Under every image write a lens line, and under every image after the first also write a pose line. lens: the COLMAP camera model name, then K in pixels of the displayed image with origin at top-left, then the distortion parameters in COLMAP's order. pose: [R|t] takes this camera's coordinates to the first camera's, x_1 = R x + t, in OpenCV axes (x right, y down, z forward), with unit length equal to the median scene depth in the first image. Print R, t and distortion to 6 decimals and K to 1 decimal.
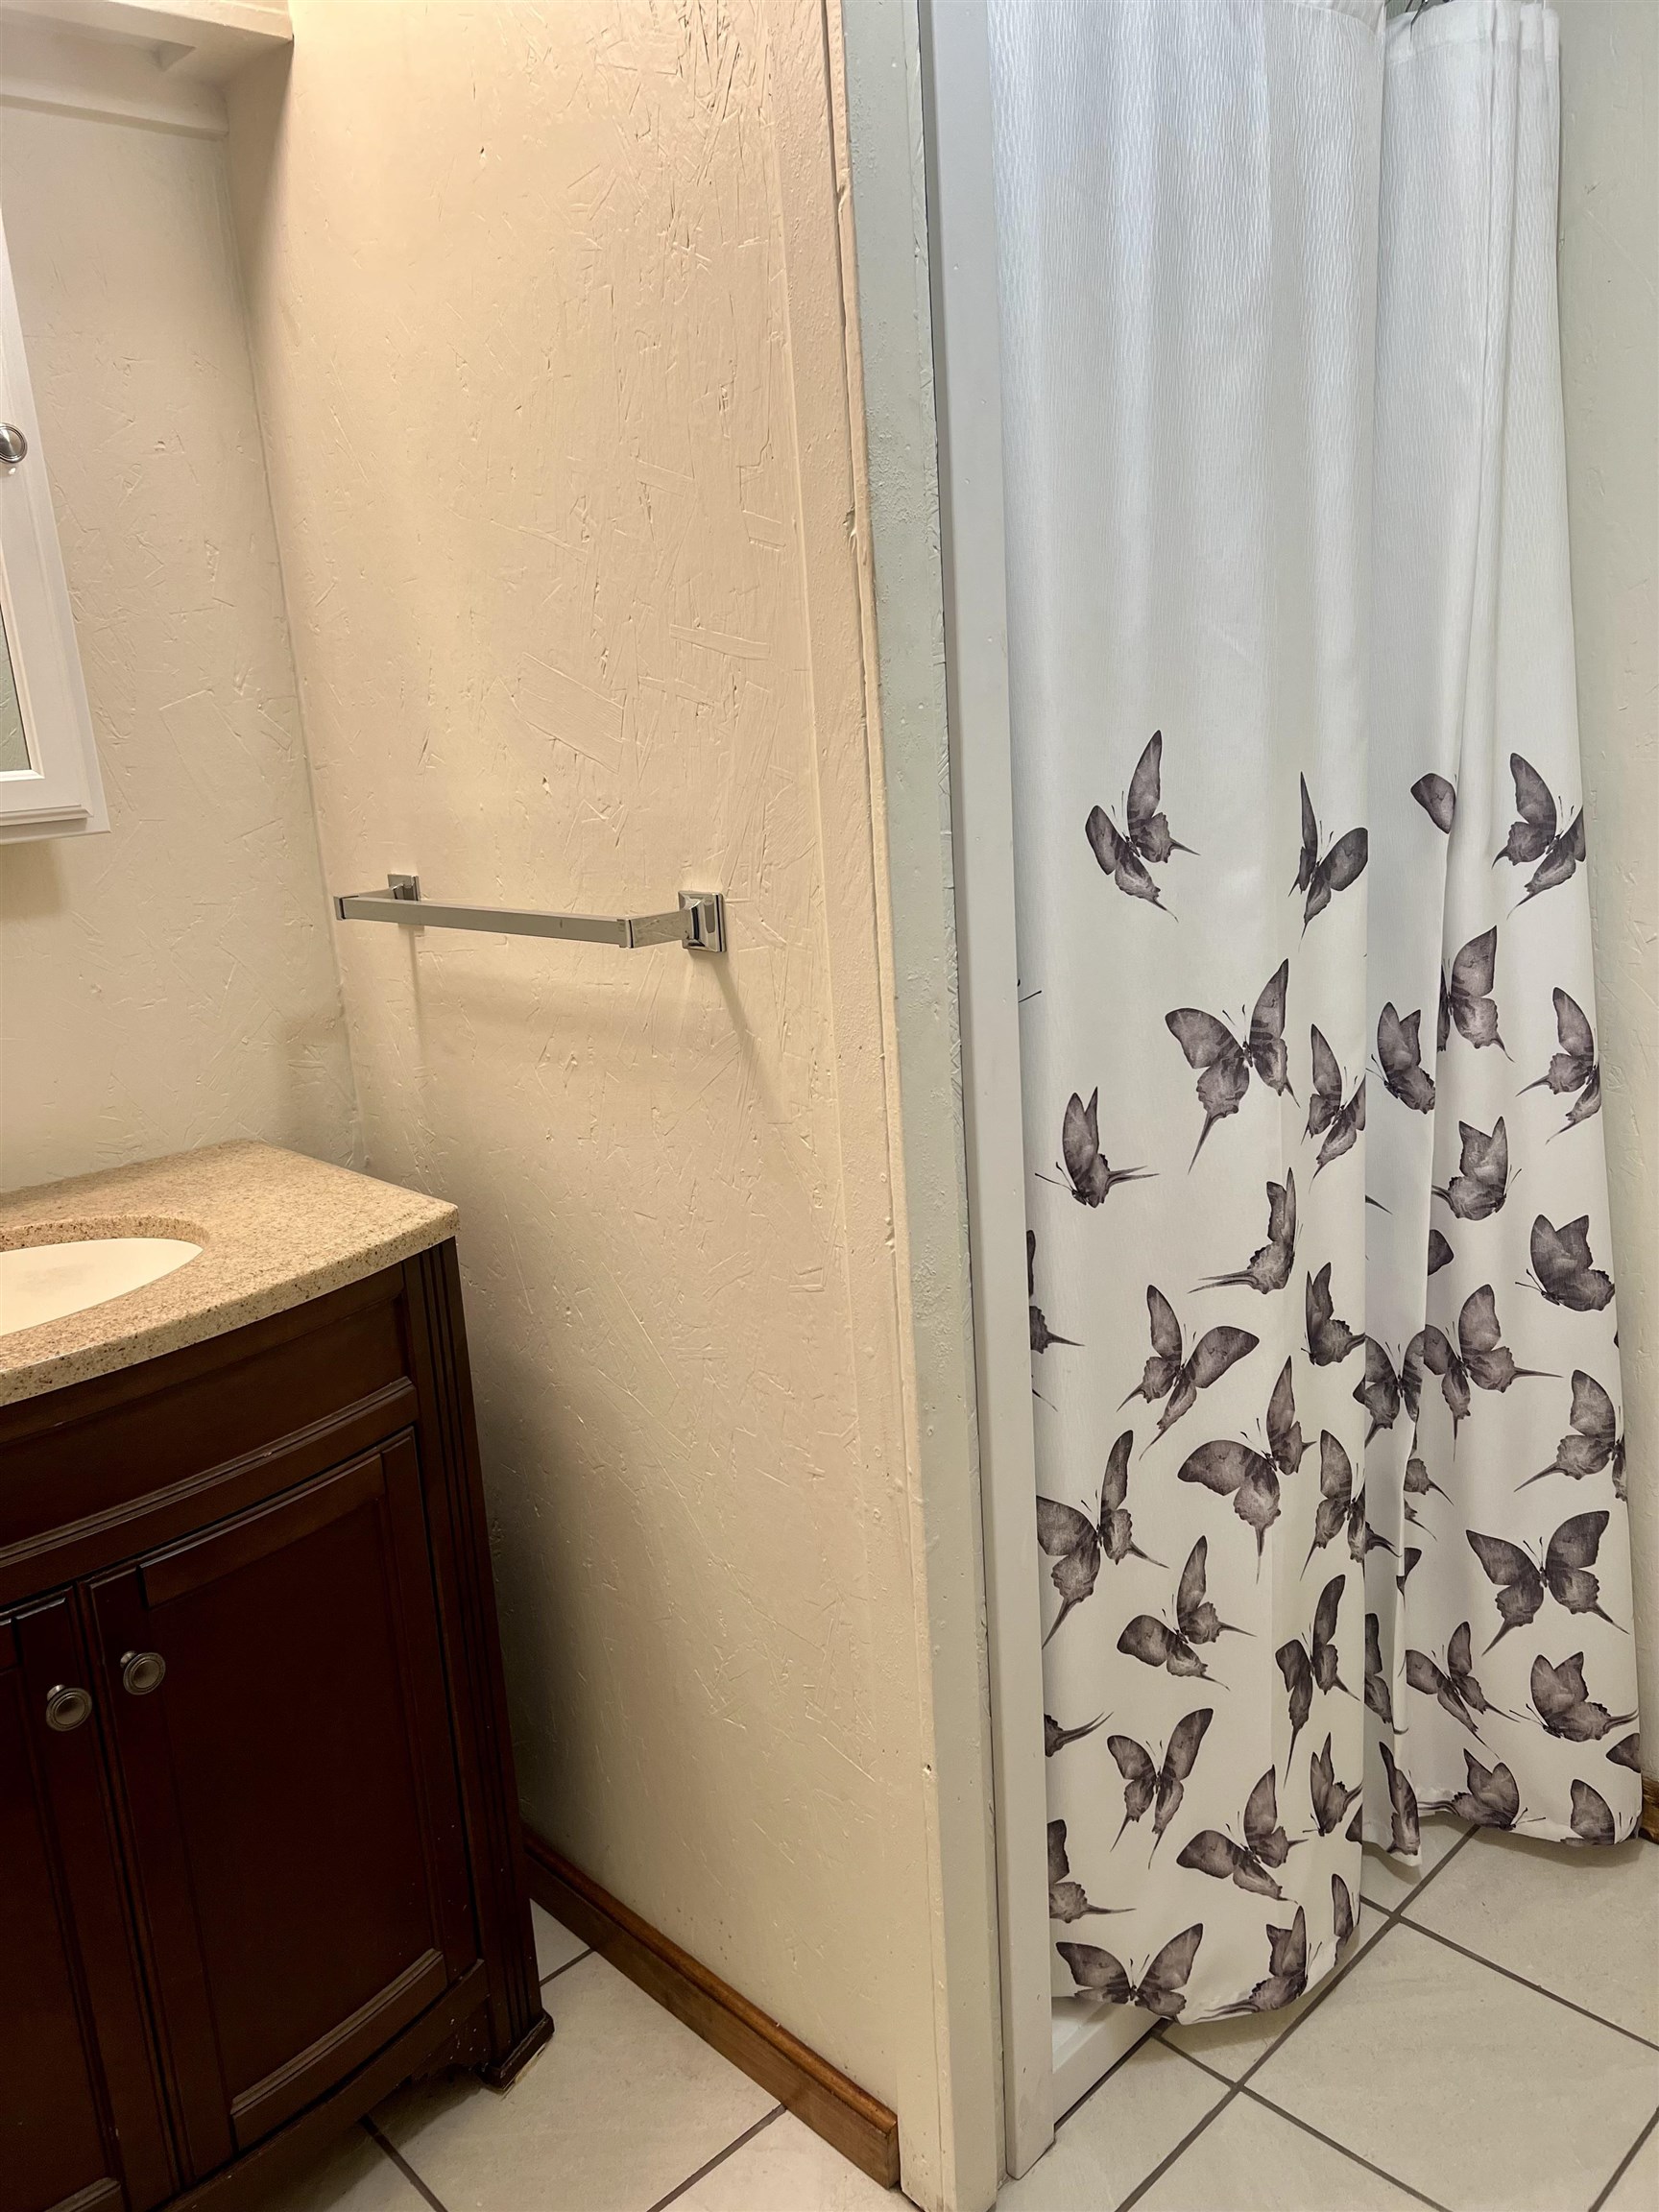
lens RADIAL K [[1688.9, 0, 829.5], [0, 1688.9, 1106.0], [0, 0, 1]] dist [0.046734, -0.050358]
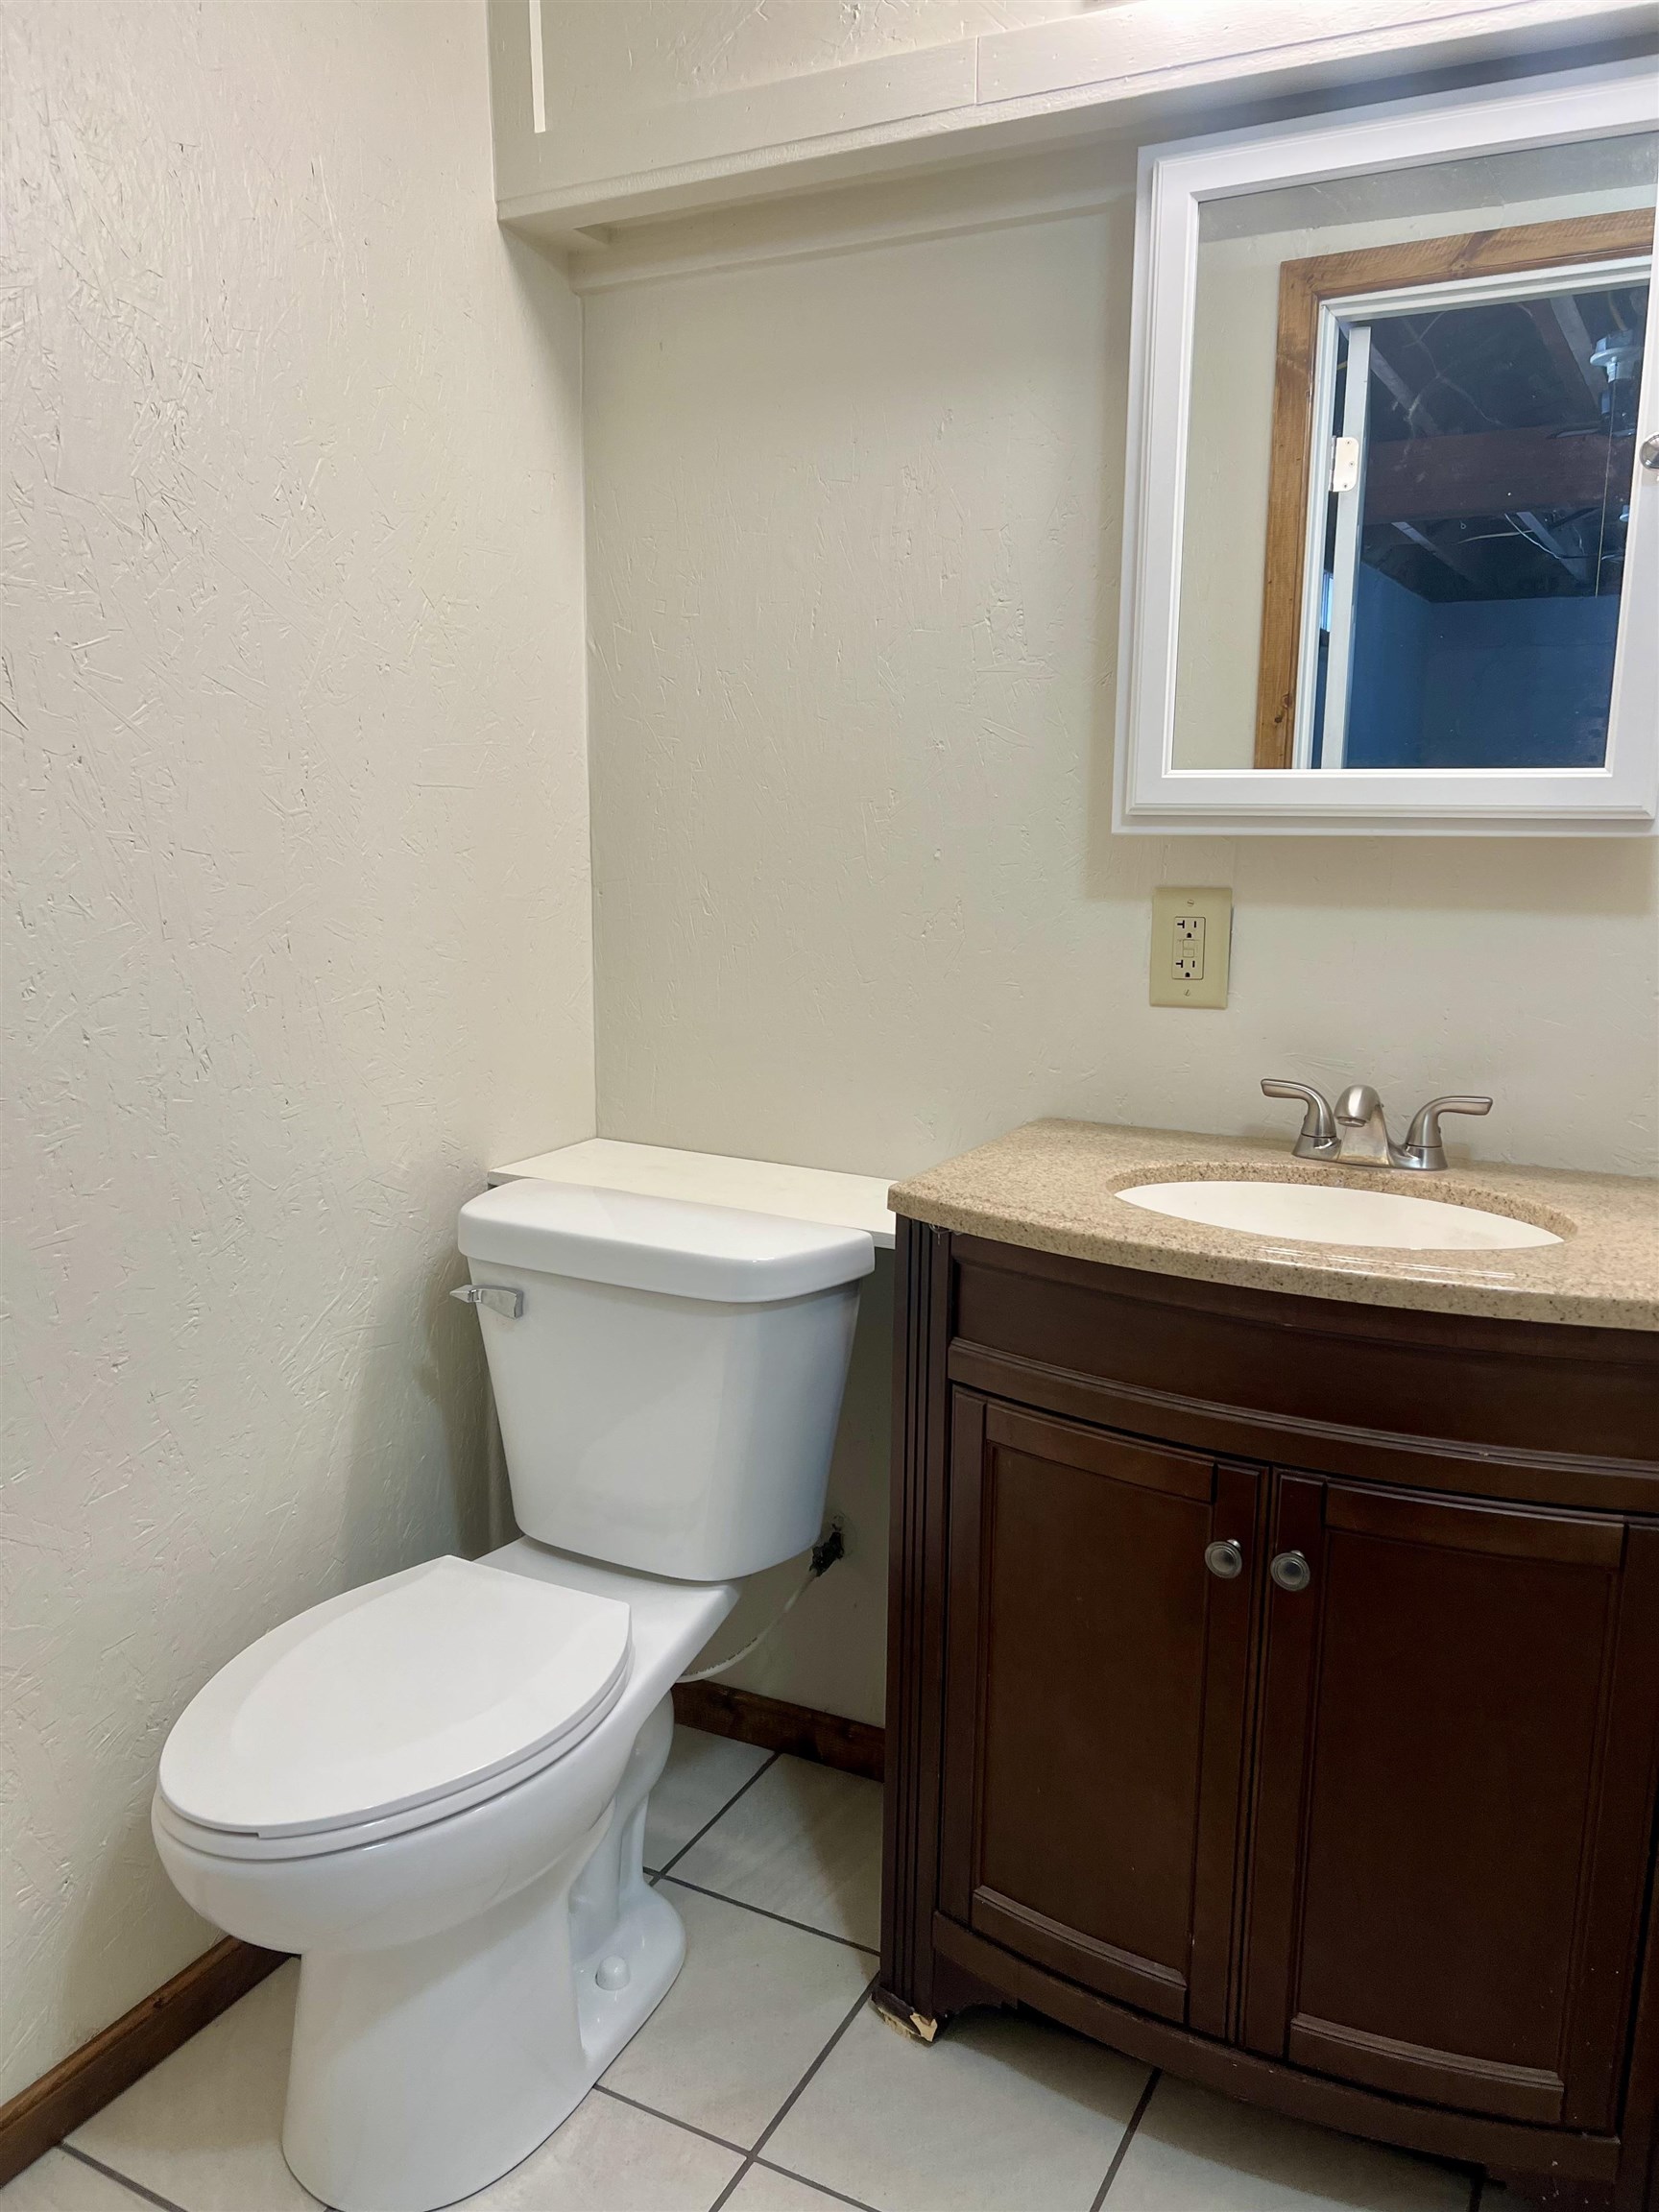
lens RADIAL K [[1688.9, 0, 829.5], [0, 1688.9, 1106.0], [0, 0, 1]] dist [0.046734, -0.050358]
pose [[0.340440, 0.235299, -0.910349, 0.390750], [-0.257239, 0.954552, 0.150525, -0.039625], [0.904394, 0.182933, 0.385495, 0.233791]]
